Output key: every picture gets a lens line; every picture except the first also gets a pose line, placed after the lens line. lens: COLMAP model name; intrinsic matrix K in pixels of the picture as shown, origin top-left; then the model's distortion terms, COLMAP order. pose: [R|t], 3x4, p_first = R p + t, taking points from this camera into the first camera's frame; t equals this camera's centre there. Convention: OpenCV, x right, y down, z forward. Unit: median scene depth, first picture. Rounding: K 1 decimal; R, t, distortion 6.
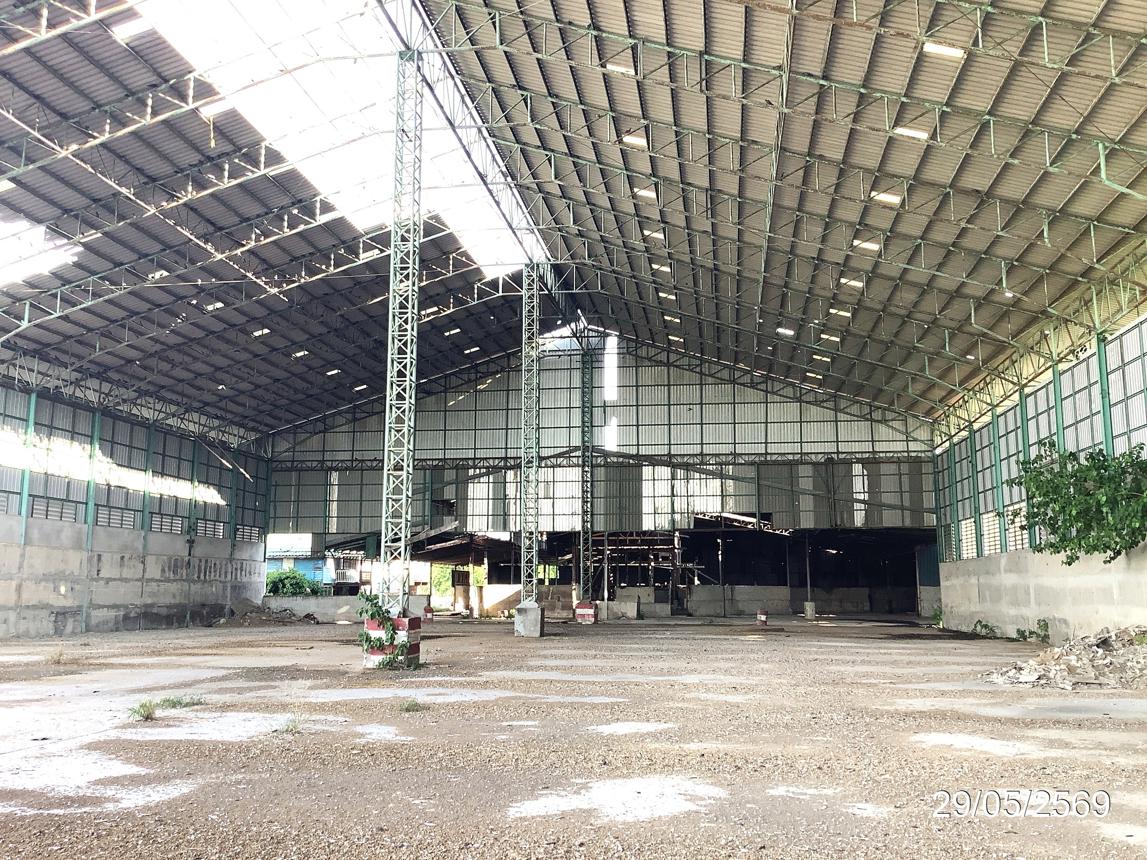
lens RADIAL K [[1056.0, 0, 565.0], [0, 1056.0, 435.4], [0, 0, 1]] dist [0.063534, 0.000000]
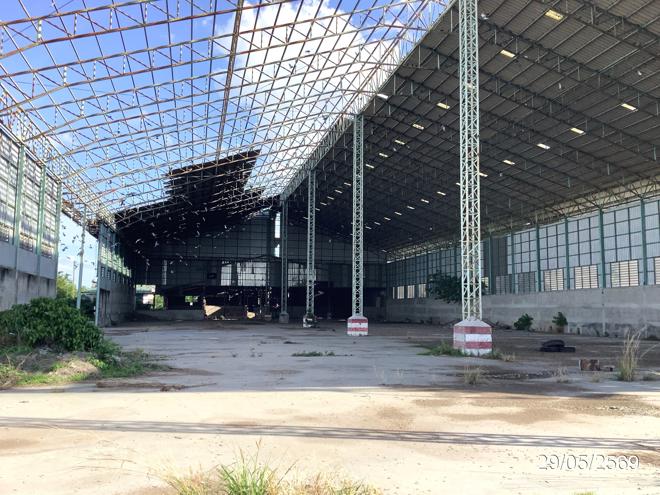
lens RADIAL K [[607.6, 0, 333.5], [0, 607.6, 246.2], [0, 0, 1]] dist [0.063534, 0.000000]
pose [[0.927557, 0.044245, 0.371054, -0.405290], [-0.061385, 0.997518, 0.034505, -0.075753], [-0.368606, -0.054782, 0.927970, -0.495690]]
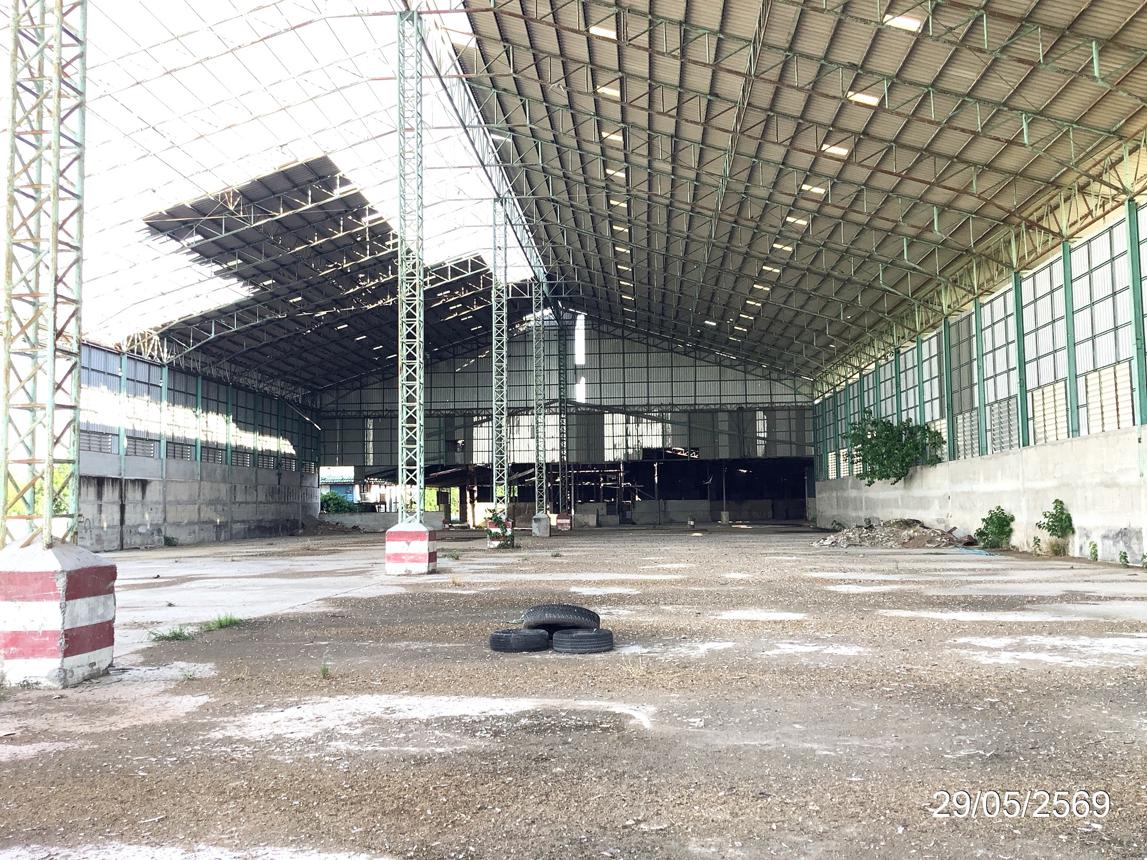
lens RADIAL K [[1056.0, 0, 572.4], [0, 1056.0, 433.9], [0, 0, 1]] dist [0.063534, 0.000000]
pose [[0.996576, -0.010699, 0.081984, -0.078944], [0.004304, 0.996961, 0.077779, -0.050870], [-0.082567, -0.077160, 0.993594, -0.342136]]
